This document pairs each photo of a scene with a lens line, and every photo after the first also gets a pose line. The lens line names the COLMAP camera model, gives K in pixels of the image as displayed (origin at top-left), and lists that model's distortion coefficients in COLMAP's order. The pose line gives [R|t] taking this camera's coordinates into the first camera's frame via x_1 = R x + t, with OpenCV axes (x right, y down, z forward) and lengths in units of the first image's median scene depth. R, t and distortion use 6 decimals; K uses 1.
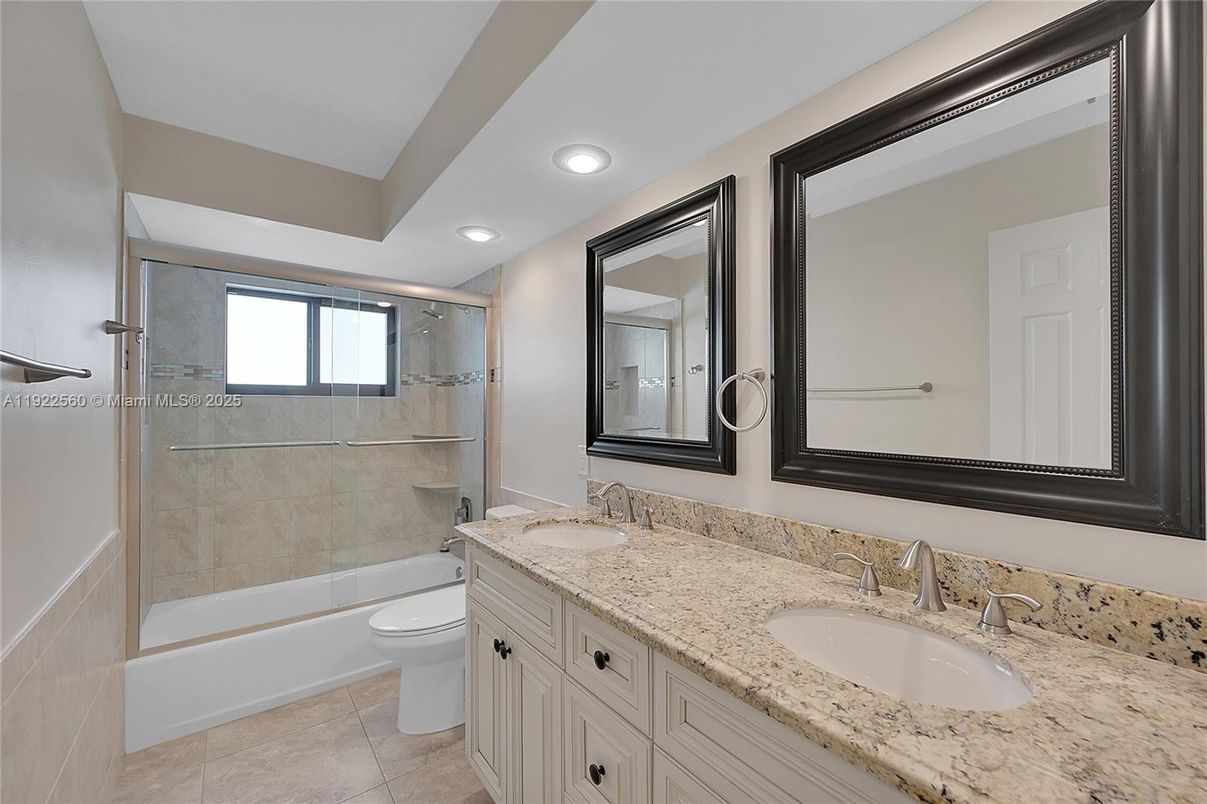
lens RADIAL K [[486.8, 0, 595.4], [0, 486.8, 397.4], [0, 0, 1]] dist [0.001294, 0.000271]
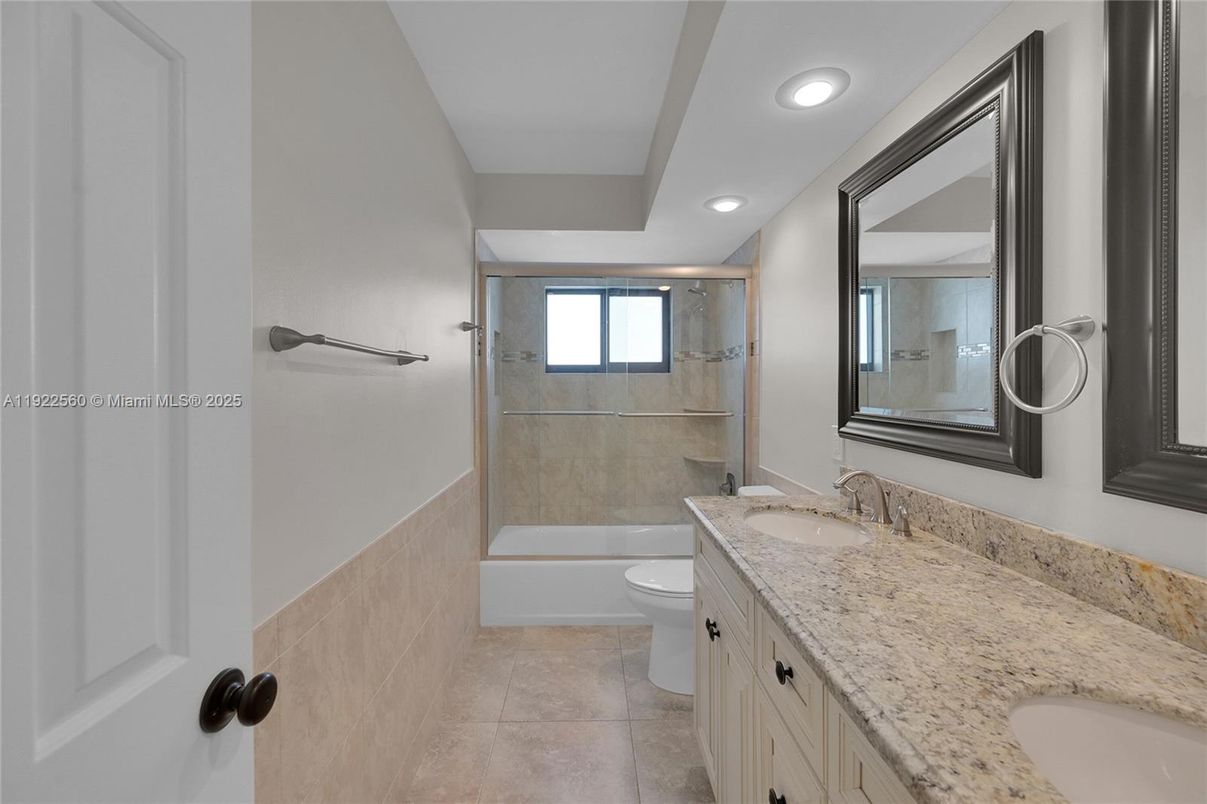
lens RADIAL K [[481.8, 0, 597.6], [0, 481.8, 382.7], [0, 0, 1]] dist [0.002021, 0.000416]
pose [[0.807249, -0.003004, -0.590203, 0.158446], [0.011945, 0.999865, 0.011248, 0.010530], [0.590090, -0.016130, 0.807177, 0.084648]]
